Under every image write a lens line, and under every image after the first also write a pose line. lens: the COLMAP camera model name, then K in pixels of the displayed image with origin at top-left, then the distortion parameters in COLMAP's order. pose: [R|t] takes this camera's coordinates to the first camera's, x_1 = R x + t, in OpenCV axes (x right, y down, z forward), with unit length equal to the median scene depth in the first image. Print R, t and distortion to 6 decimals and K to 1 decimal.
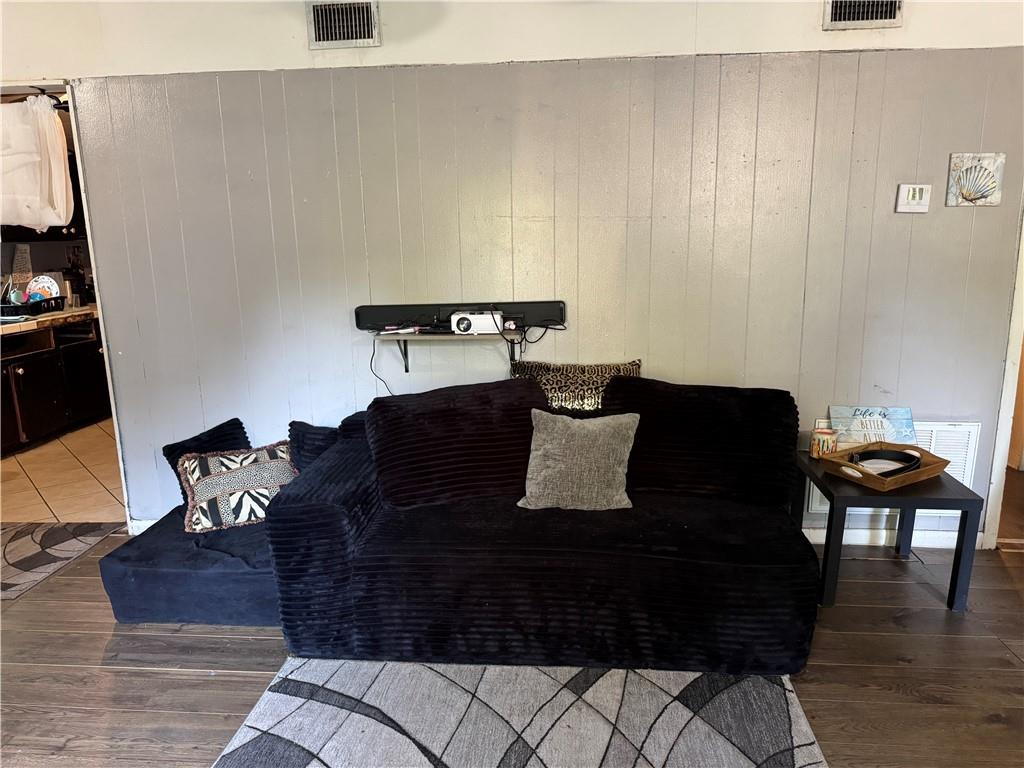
lens RADIAL K [[727.4, 0, 511.1], [0, 727.4, 385.4], [0, 0, 1]] dist [-0.004231, -0.002036]
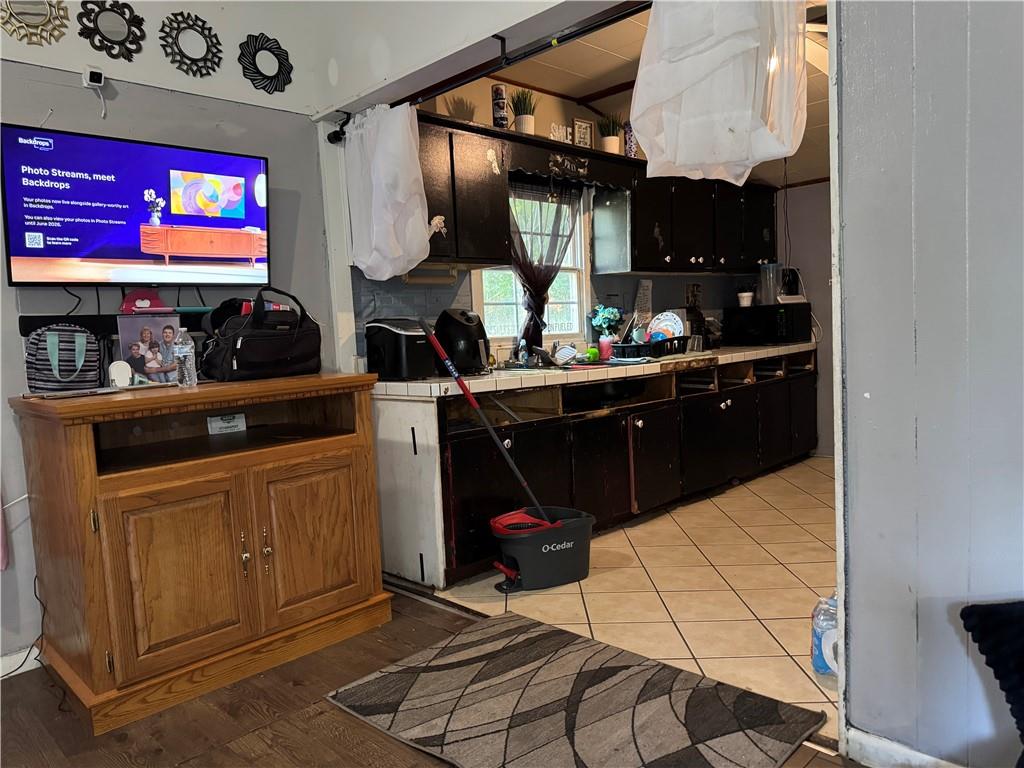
lens RADIAL K [[727.4, 0, 512.4], [0, 727.4, 383.9], [0, 0, 1]] dist [-0.004231, -0.002036]
pose [[0.754557, 0.037255, -0.655176, -0.240567], [-0.105489, 0.992289, -0.065067, 0.003722], [0.647700, 0.118210, 0.752669, 0.280947]]
